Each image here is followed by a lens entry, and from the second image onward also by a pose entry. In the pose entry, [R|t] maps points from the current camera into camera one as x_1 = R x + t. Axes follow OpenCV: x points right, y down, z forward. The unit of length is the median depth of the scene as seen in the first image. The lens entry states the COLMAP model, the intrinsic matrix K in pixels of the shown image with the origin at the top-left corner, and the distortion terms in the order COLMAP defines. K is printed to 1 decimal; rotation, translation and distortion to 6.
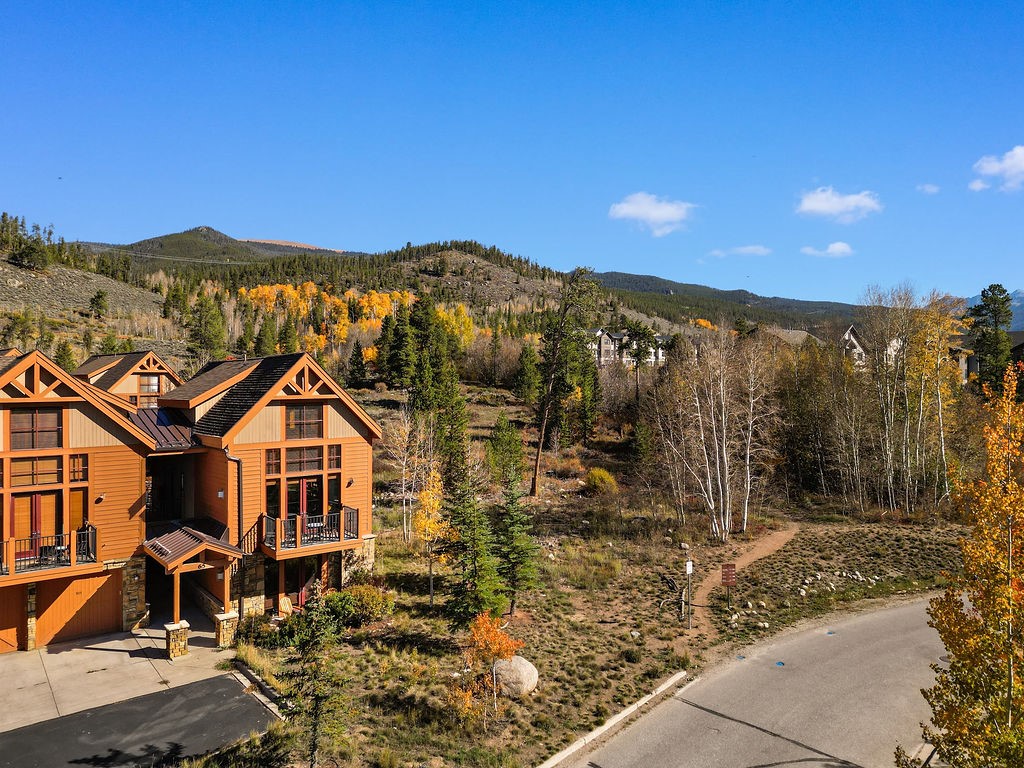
lens RADIAL K [[720.4, 0, 512.0], [0, 720.4, 384.0], [0, 0, 1]] dist [0.088352, -0.075977]
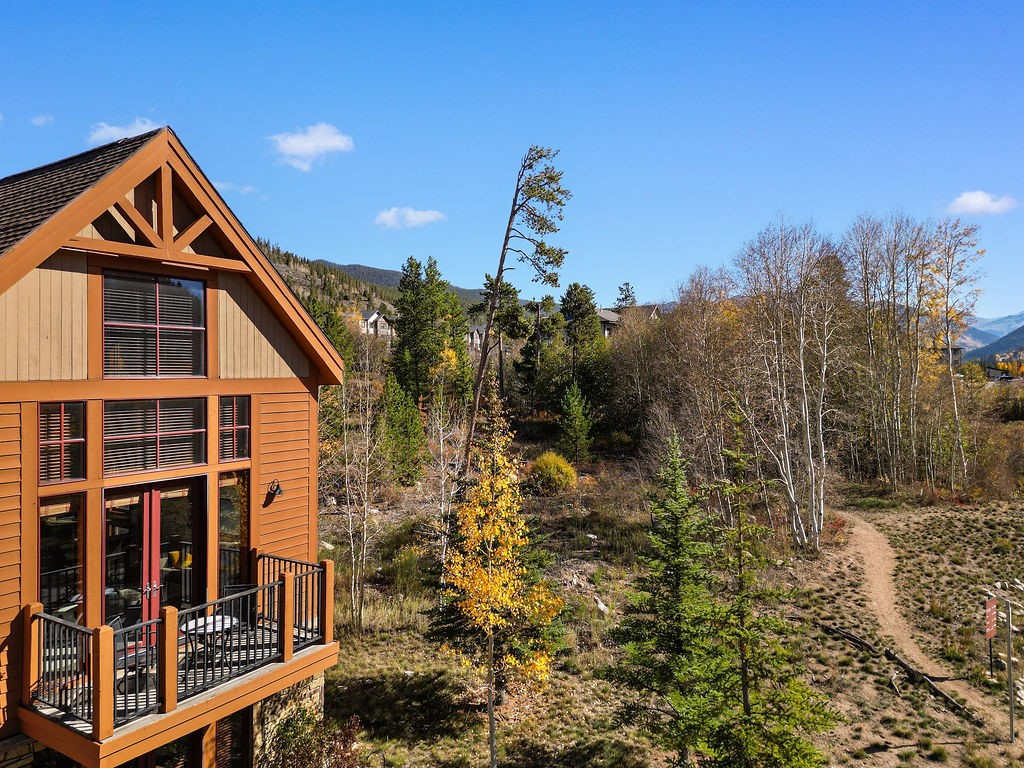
lens RADIAL K [[723.3, 0, 513.7], [0, 723.3, 367.1], [0, 0, 1]] dist [0.084716, -0.077382]
pose [[0.936558, -0.000259, 0.350512, -0.256201], [0.006822, 0.999824, -0.017488, 0.080889], [-0.350446, 0.018770, 0.936395, 0.622356]]
